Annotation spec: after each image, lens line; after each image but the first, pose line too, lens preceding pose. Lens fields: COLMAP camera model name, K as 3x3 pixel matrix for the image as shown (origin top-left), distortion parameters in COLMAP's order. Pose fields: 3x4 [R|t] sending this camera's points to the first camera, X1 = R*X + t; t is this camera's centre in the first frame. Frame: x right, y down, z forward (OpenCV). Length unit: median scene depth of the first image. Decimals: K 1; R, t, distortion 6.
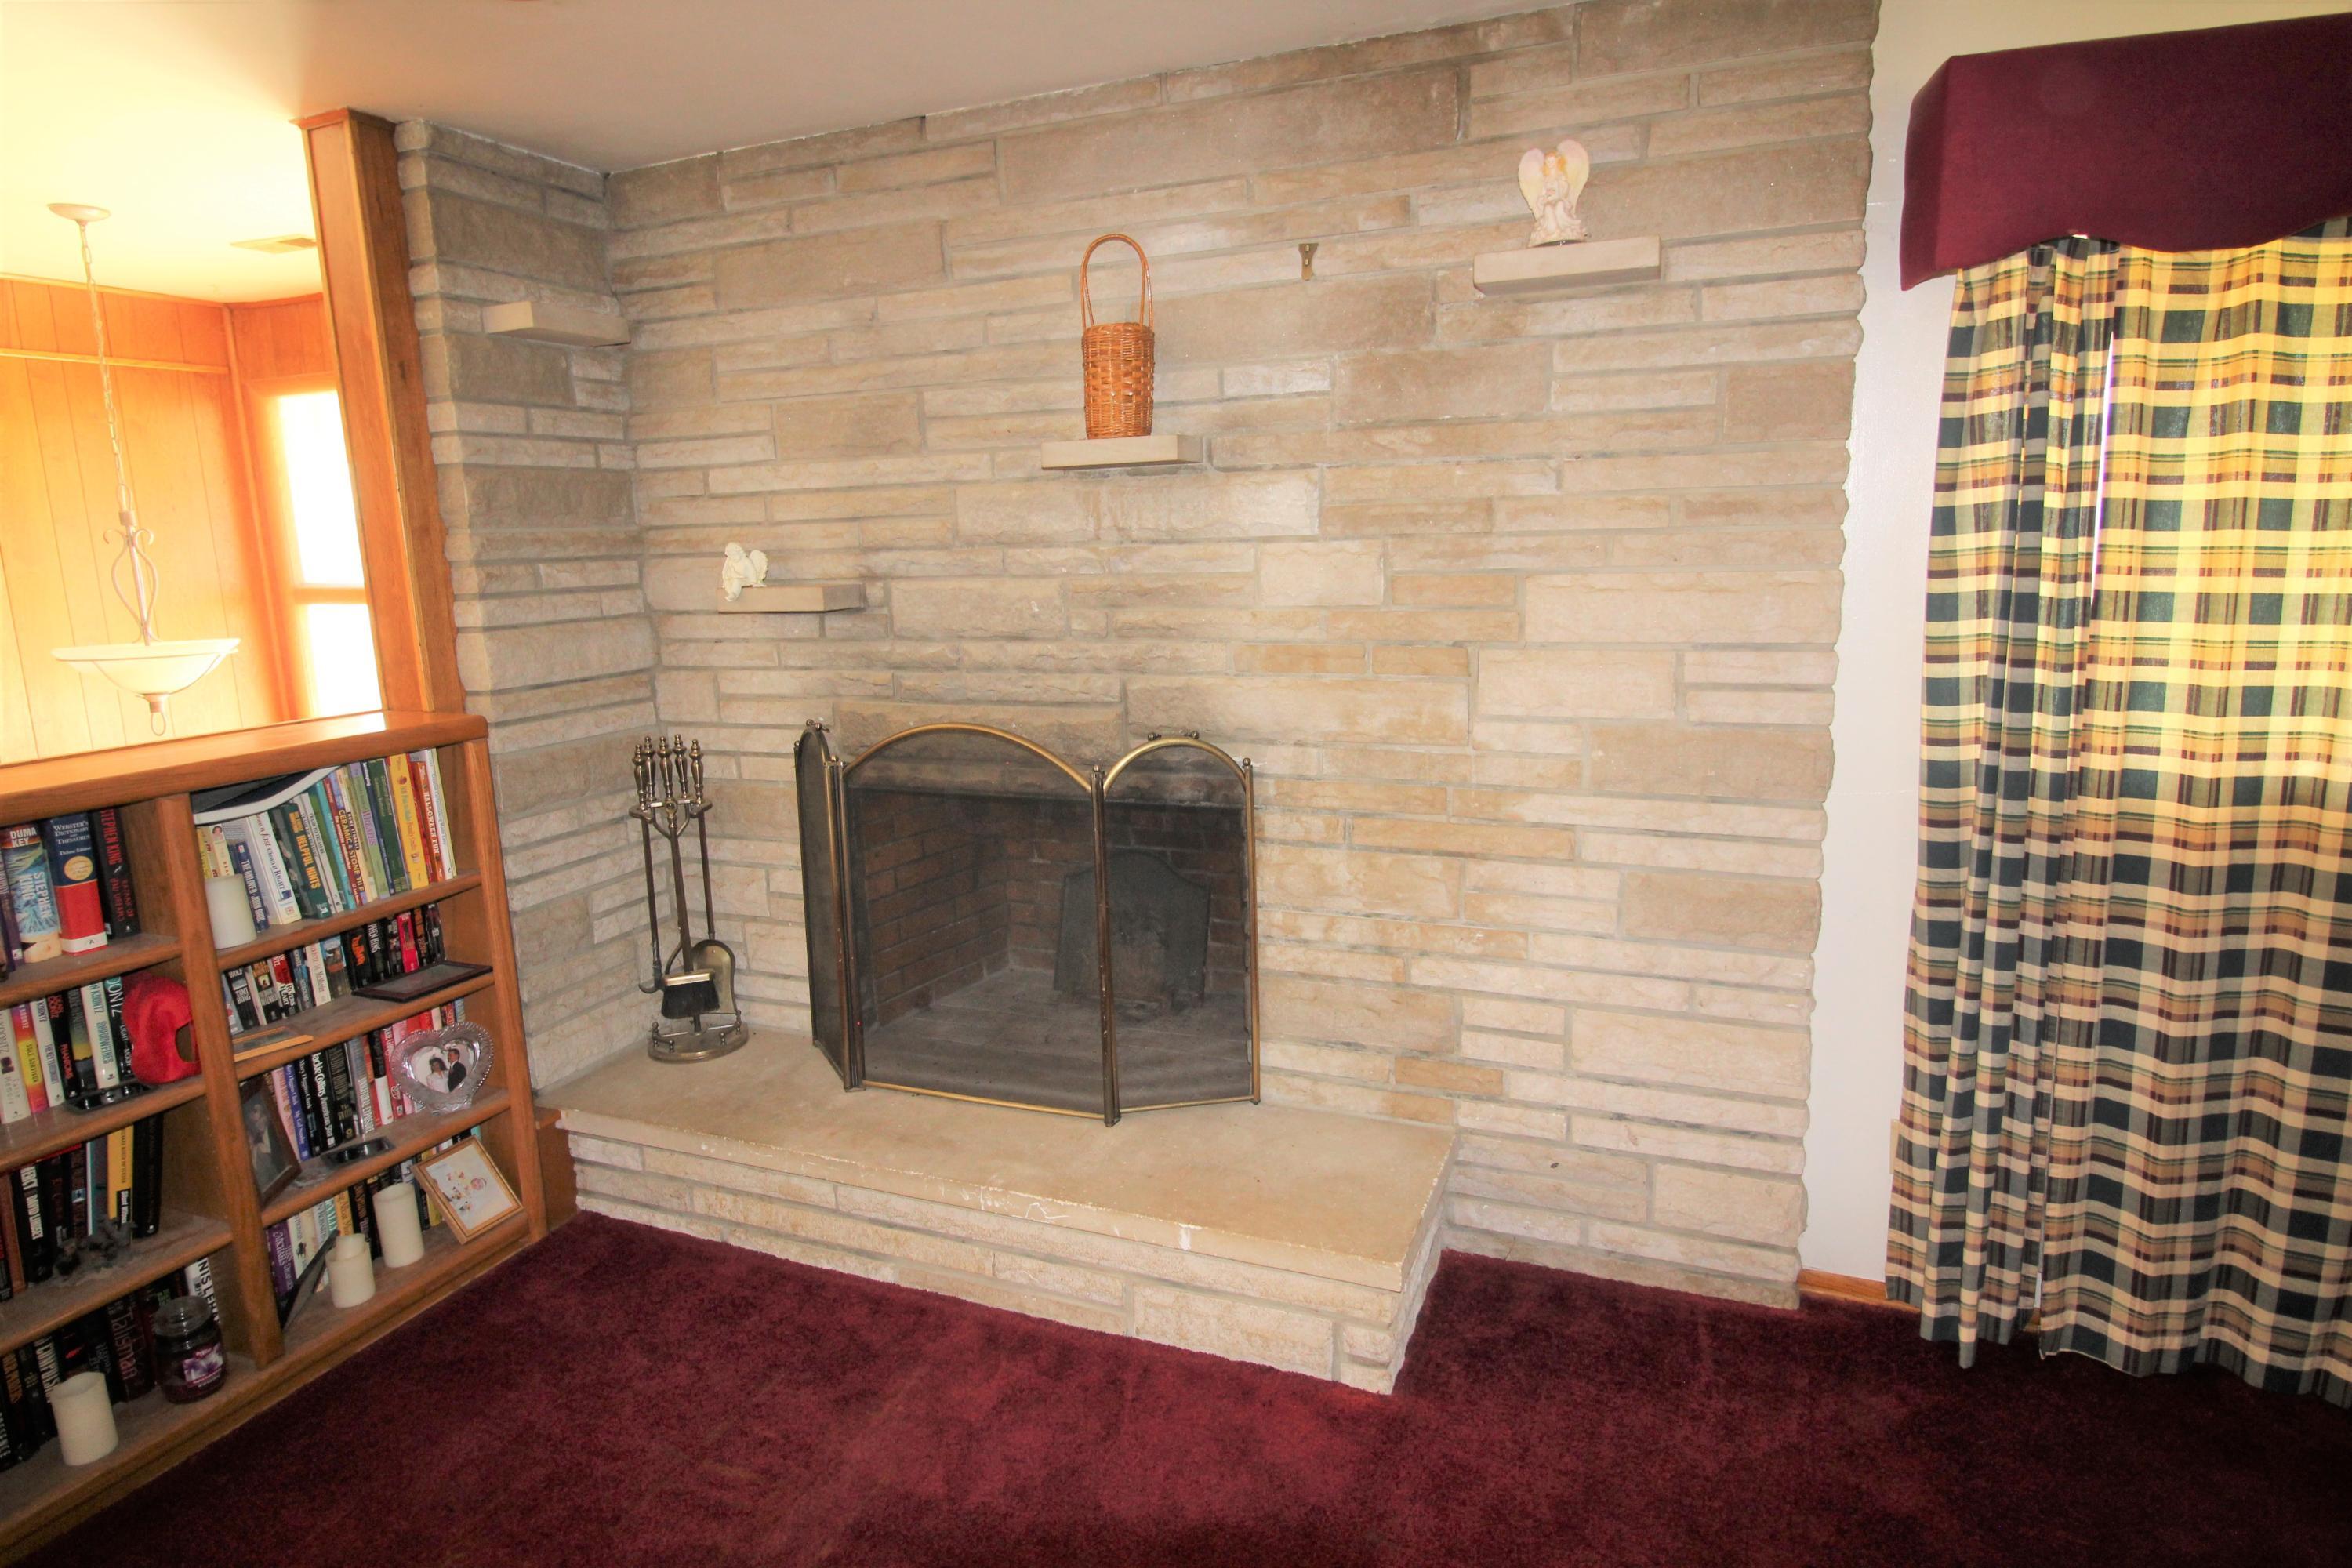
lens RADIAL K [[1272.6, 0, 1217.2], [0, 1272.6, 729.5], [0, 0, 1]] dist [-0.005671, -0.005435]
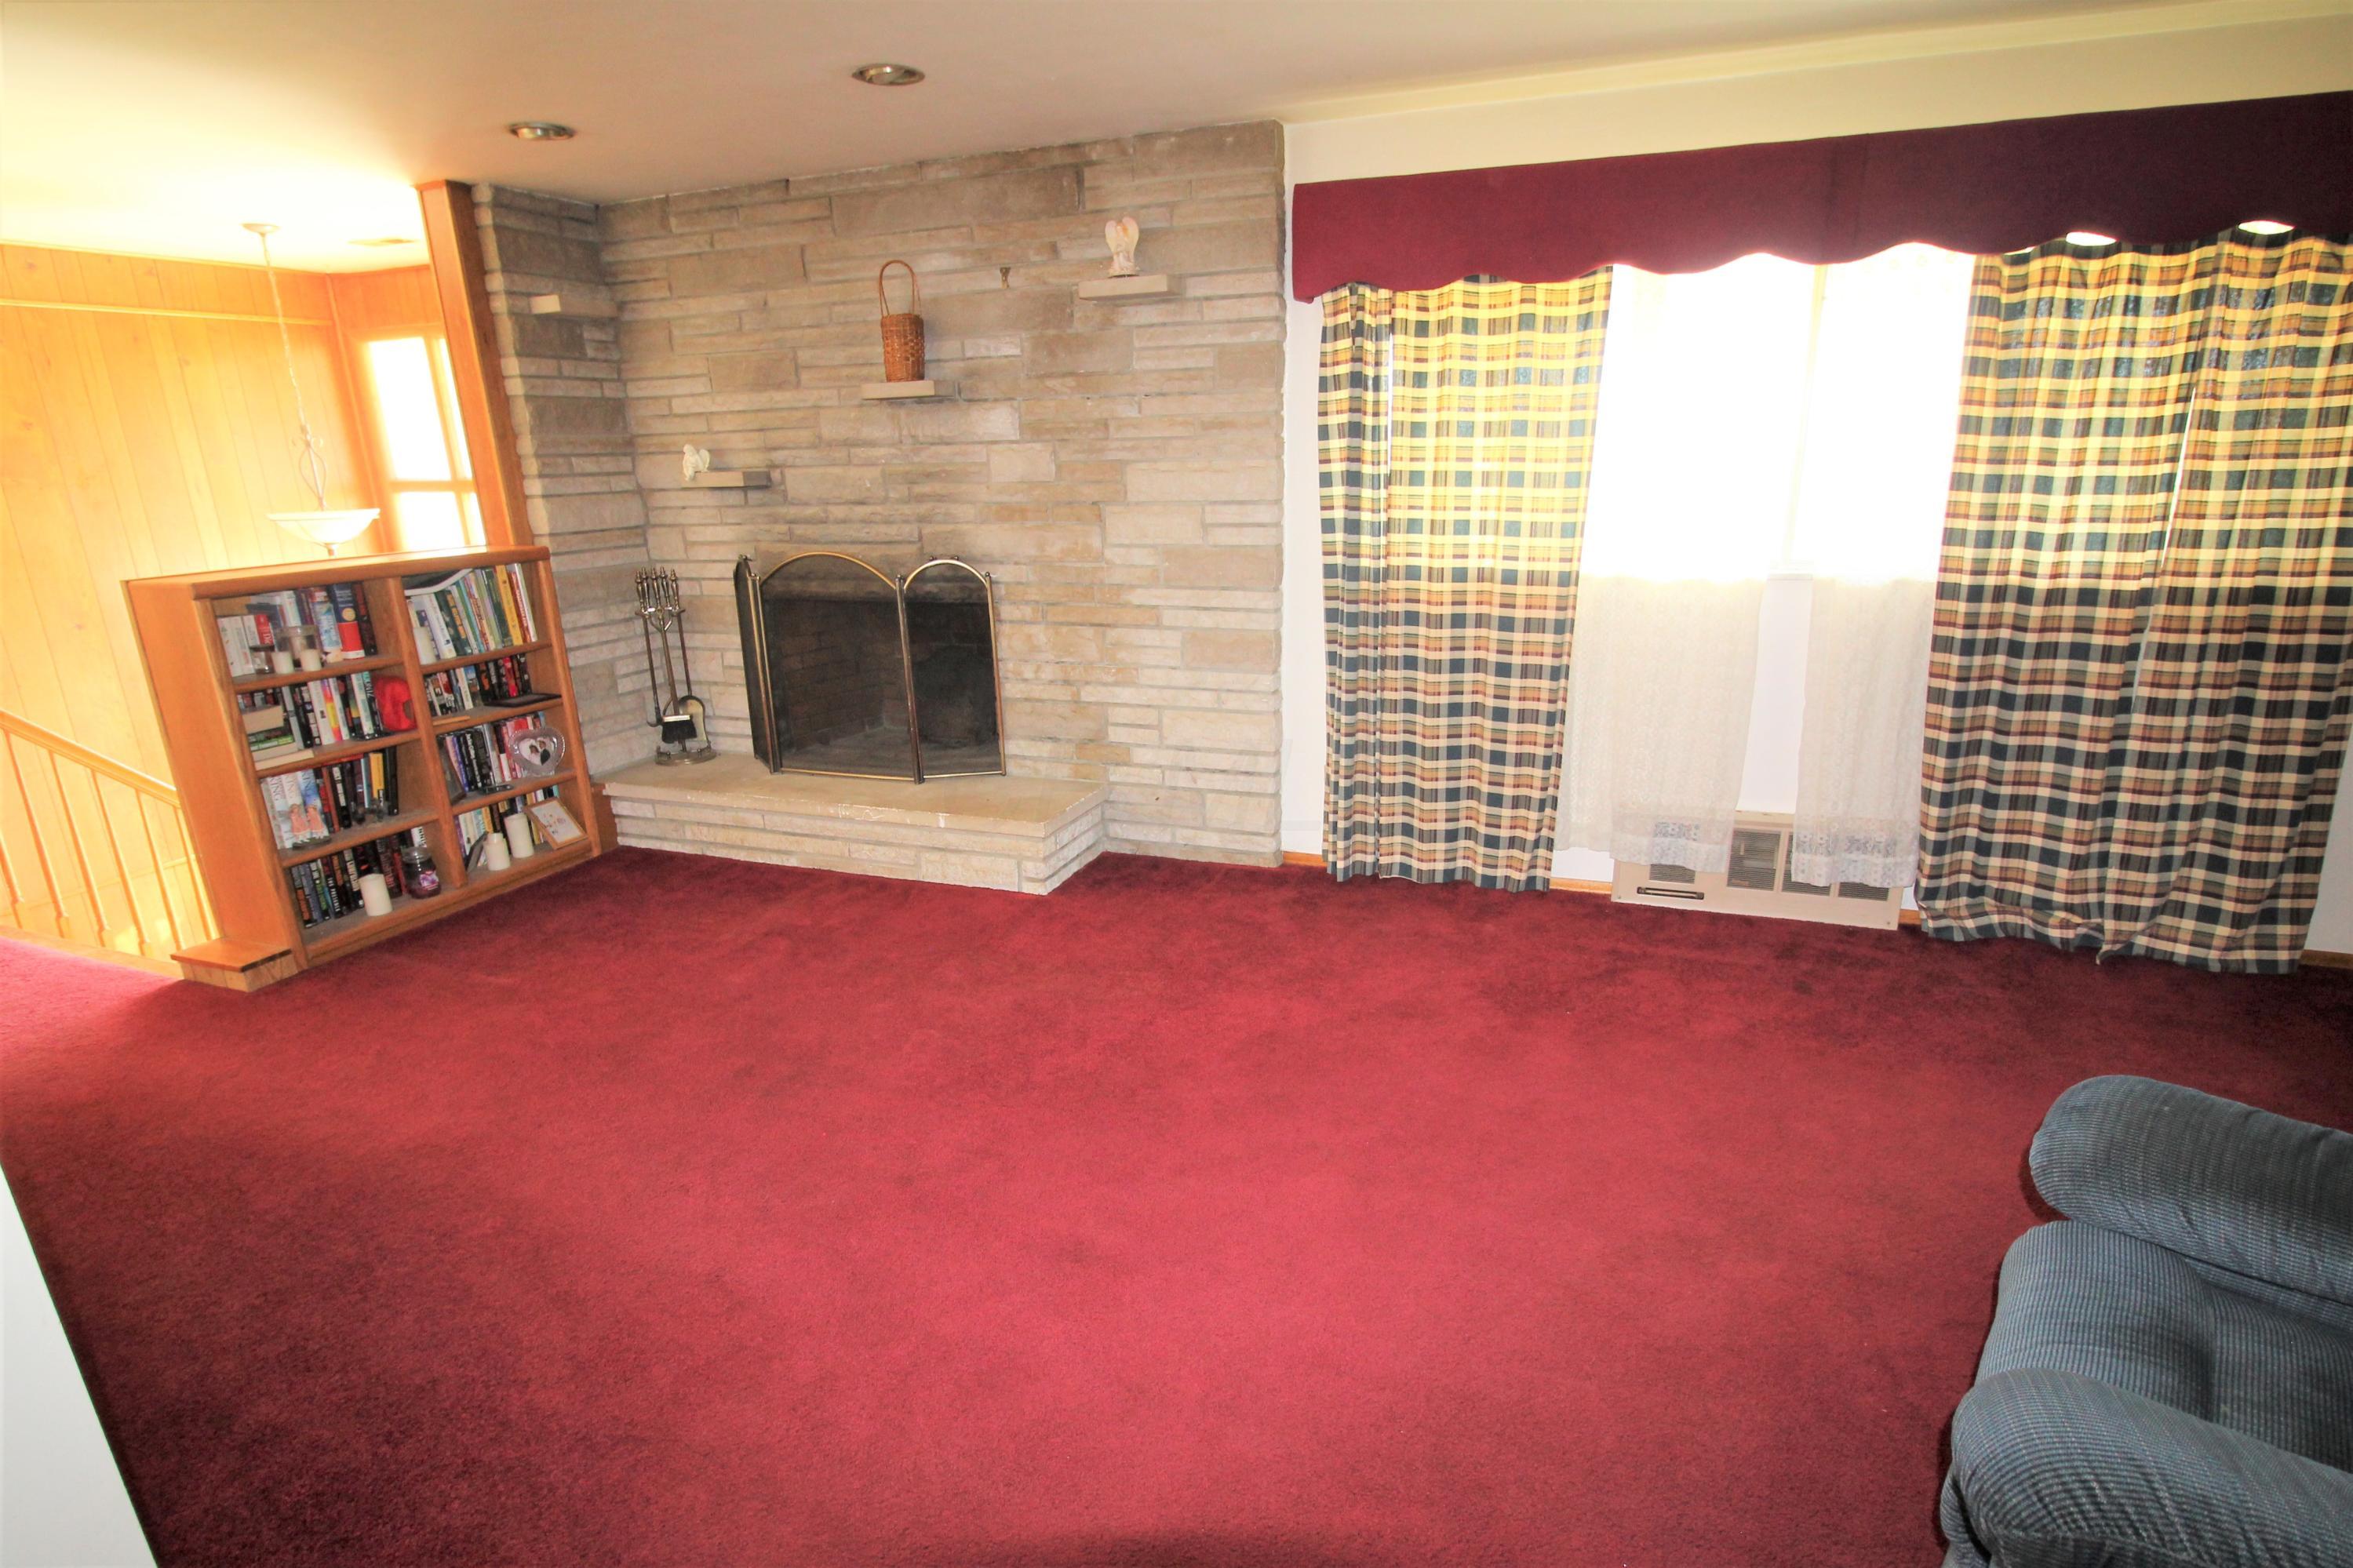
lens RADIAL K [[1132.2, 0, 1181.1], [0, 1132.2, 798.9], [0, 0, 1]] dist [-0.014695, -0.004376]
pose [[0.999879, 0.002998, 0.015243, 0.281441], [-0.005118, 0.989998, 0.140990, 0.117021], [-0.014668, -0.141051, 0.989894, -0.618471]]
